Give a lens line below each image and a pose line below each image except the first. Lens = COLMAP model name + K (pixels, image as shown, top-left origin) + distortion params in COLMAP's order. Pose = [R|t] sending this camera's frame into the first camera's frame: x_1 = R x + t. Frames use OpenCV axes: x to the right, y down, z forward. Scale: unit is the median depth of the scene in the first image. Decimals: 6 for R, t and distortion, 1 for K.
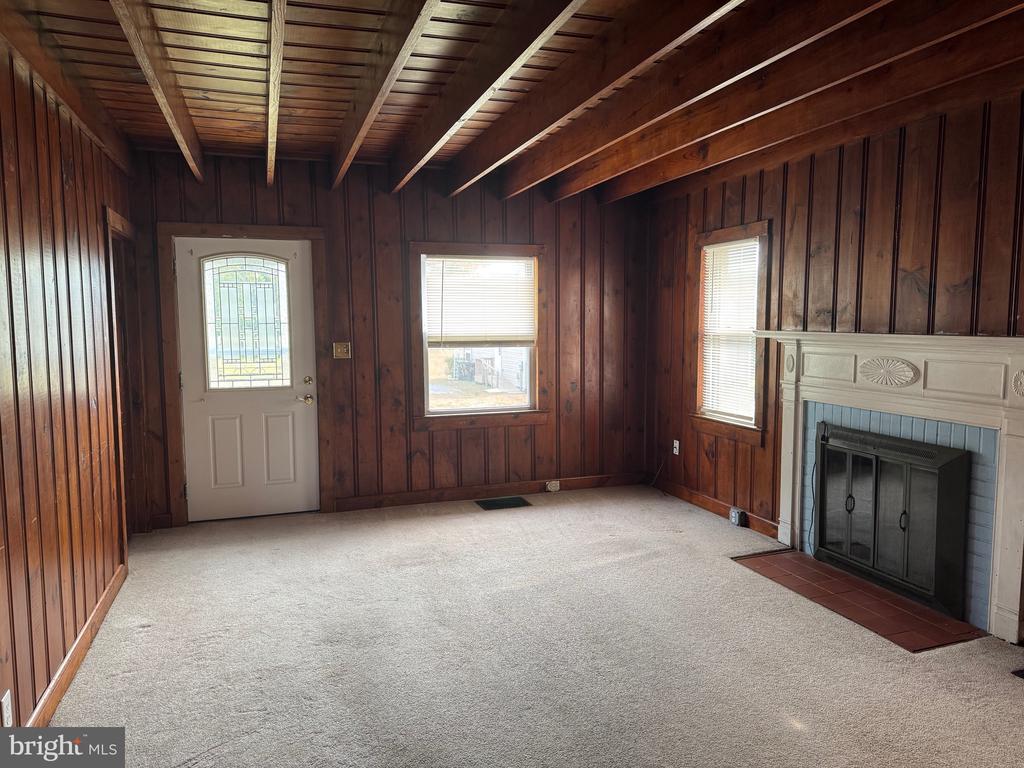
lens RADIAL K [[717.7, 0, 504.8], [0, 717.7, 384.8], [0, 0, 1]] dist [0.069872, -0.076599]
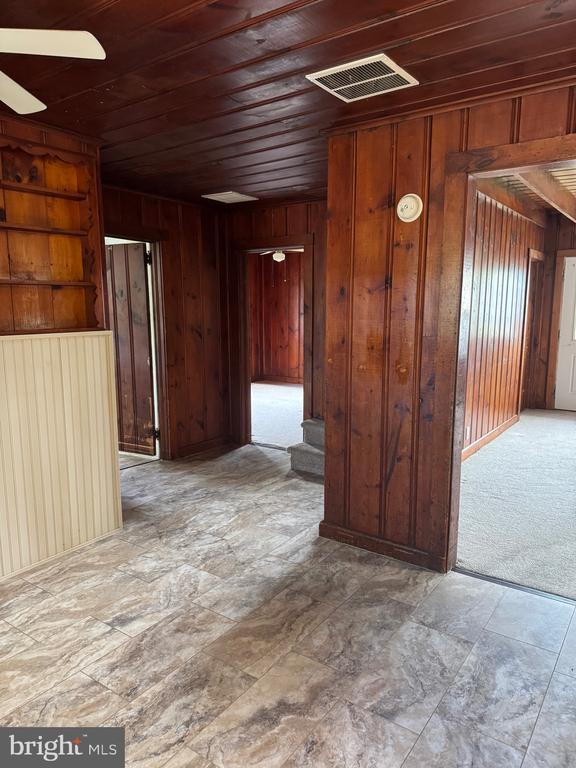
lens RADIAL K [[538.3, 0, 286.4], [0, 538.3, 386.3], [0, 0, 1]] dist [0.069872, -0.076599]
pose [[0.588913, 0.129105, -0.797818, 0.449433], [-0.079163, 0.991626, 0.102033, 0.064581], [0.804310, 0.003069, 0.594202, -0.656857]]
